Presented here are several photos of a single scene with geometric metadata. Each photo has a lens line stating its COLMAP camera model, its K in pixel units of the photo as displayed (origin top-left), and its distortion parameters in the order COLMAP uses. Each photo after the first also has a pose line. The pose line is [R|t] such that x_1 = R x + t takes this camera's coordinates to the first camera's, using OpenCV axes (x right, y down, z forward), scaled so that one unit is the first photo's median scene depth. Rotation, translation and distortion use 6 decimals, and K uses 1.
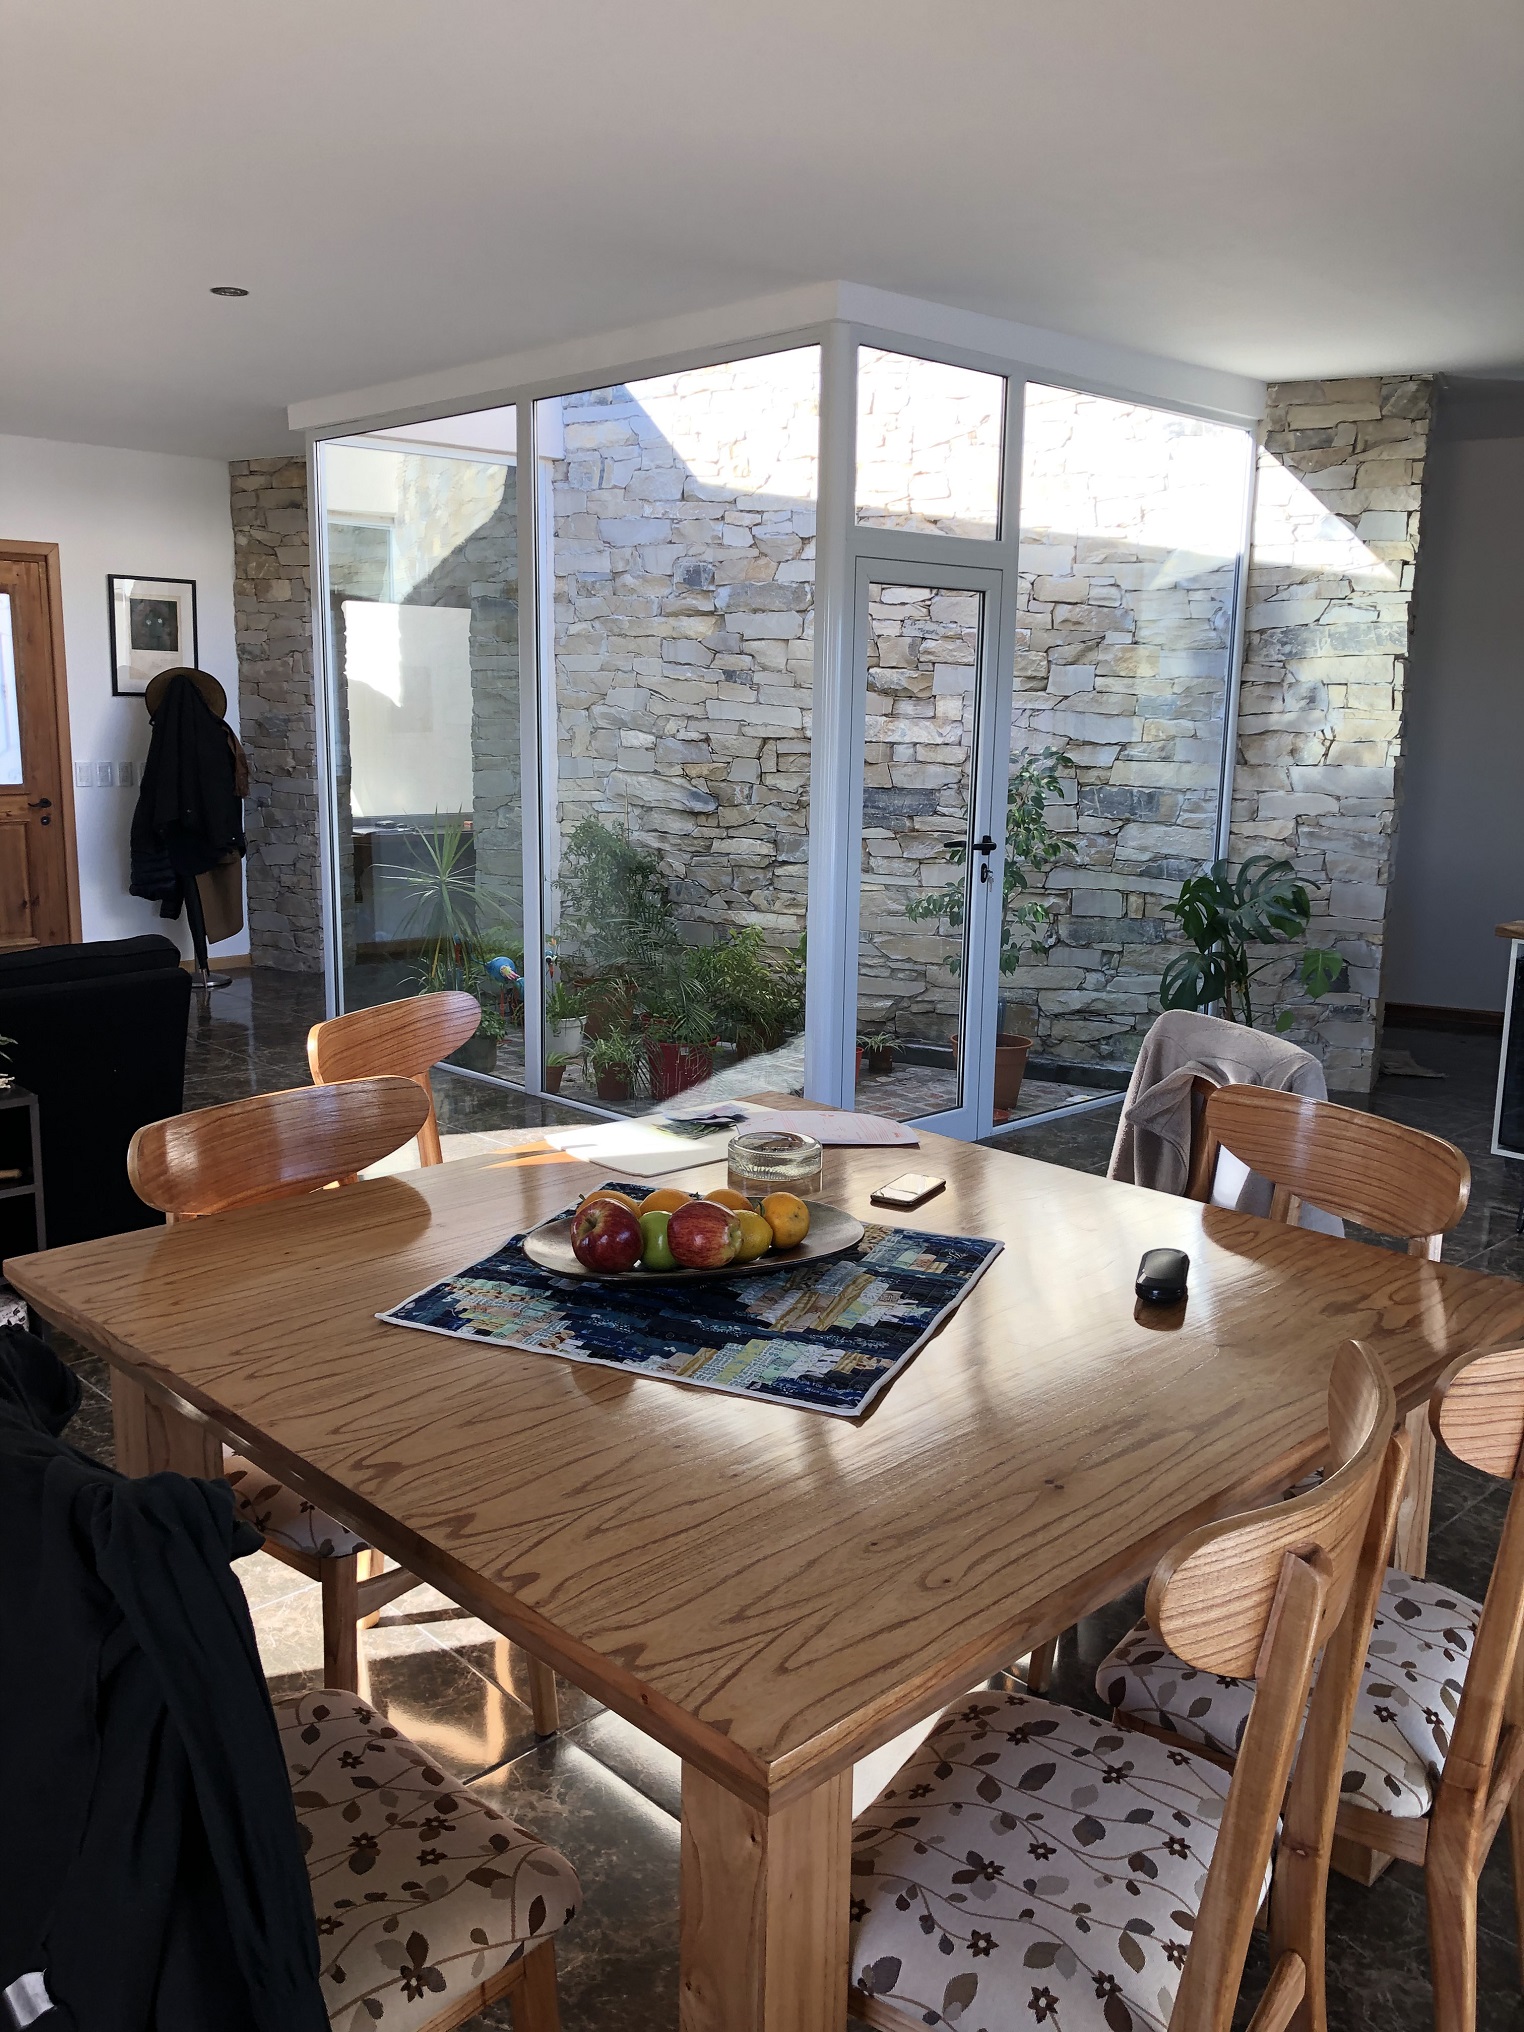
lens RADIAL K [[1658.2, 0, 706.1], [0, 1658.2, 1011.5], [0, 0, 1]] dist [-0.001528, 0.004346]
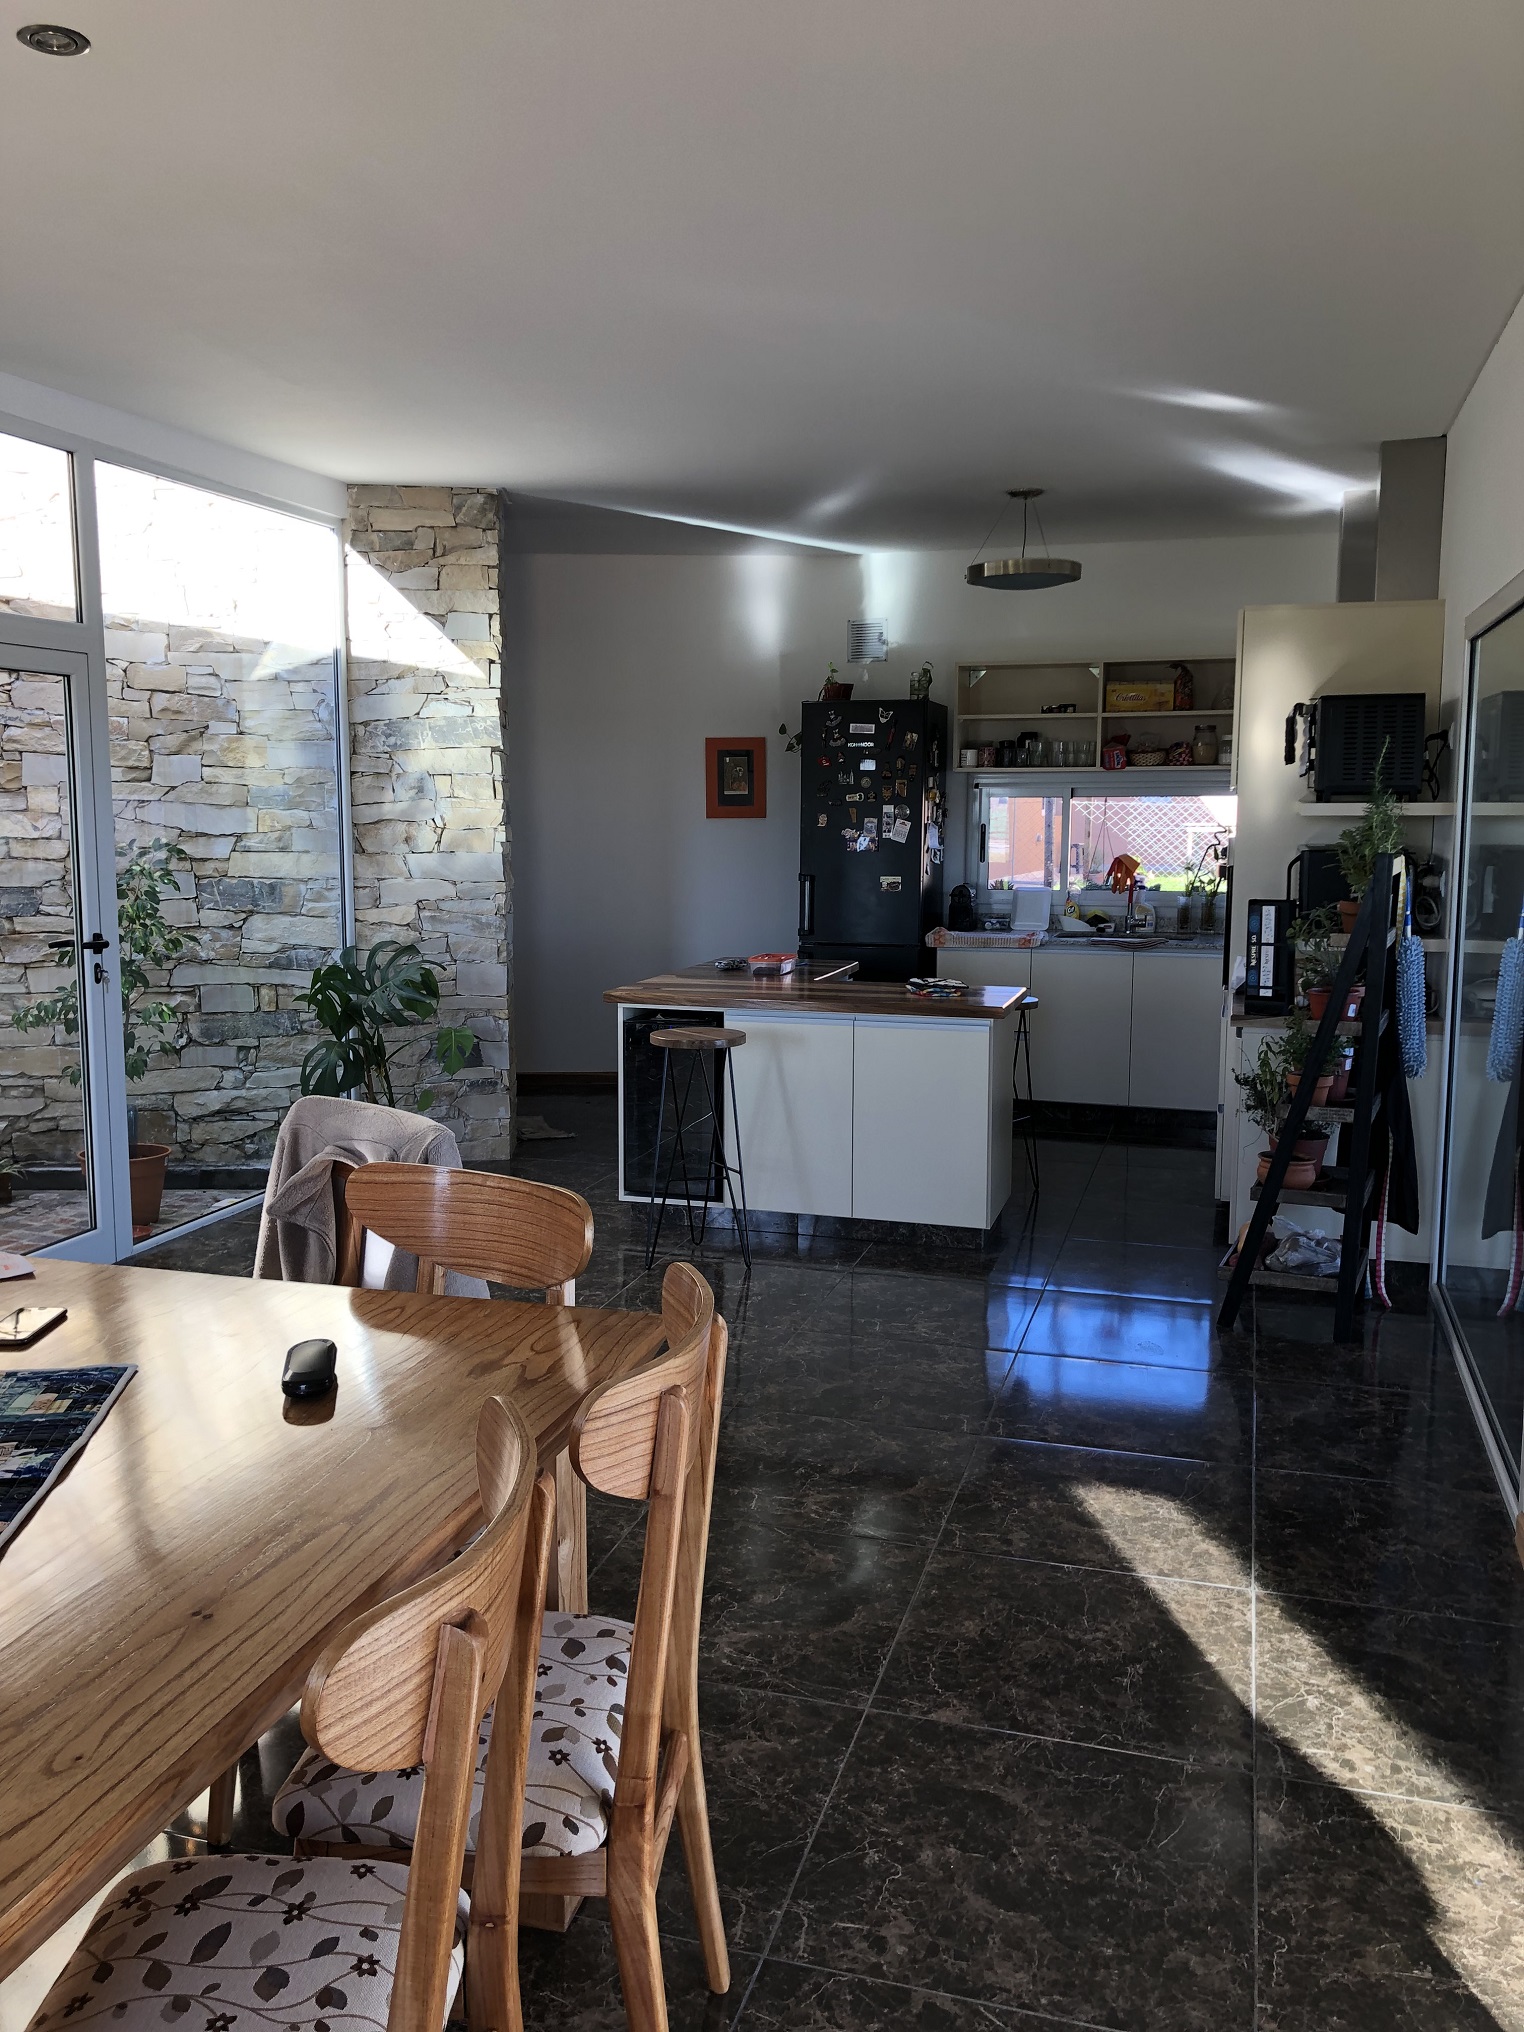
lens RADIAL K [[1668.0, 0, 762.0], [0, 1668.0, 1016.0], [0, 0, 1]] dist [0.042812, -0.073202]
pose [[0.856022, -0.077290, 0.511128, 0.010269], [0.104145, 0.994271, -0.024072, 0.003562], [-0.506340, 0.073837, 0.859167, 0.007186]]
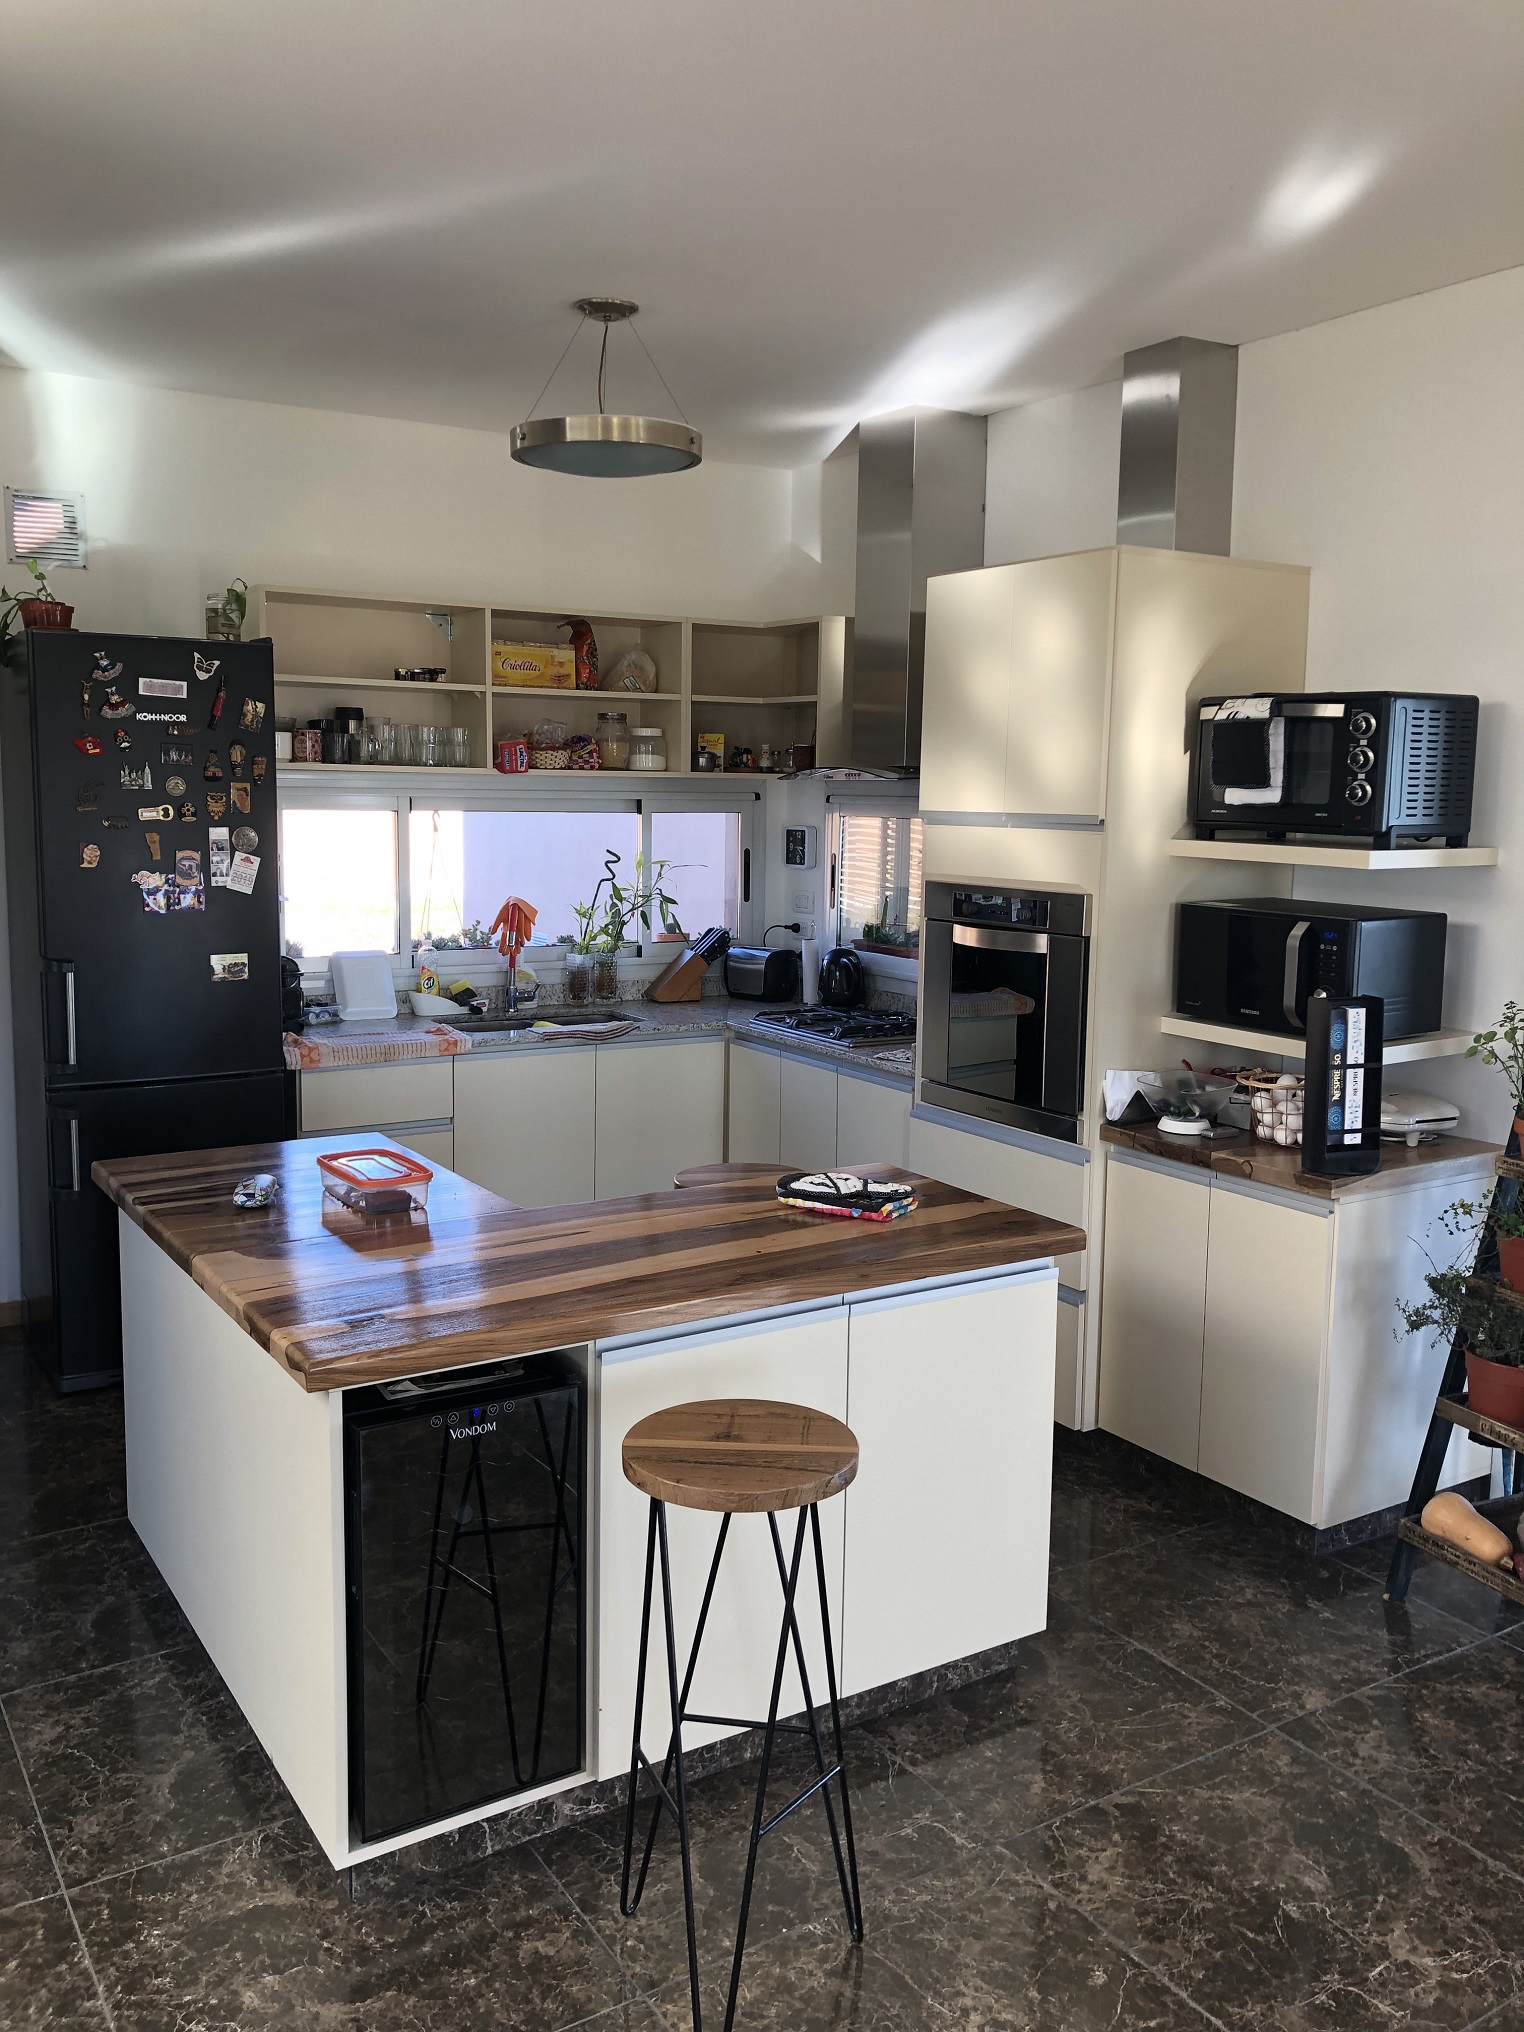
lens RADIAL K [[1668.0, 0, 762.0], [0, 1668.0, 1016.0], [0, 0, 1]] dist [0.042812, -0.073202]
pose [[0.175800, -0.139914, 0.974432, 0.068463], [0.166739, 0.979778, 0.110600, -0.105142], [-0.970202, 0.143032, 0.195574, 0.526562]]
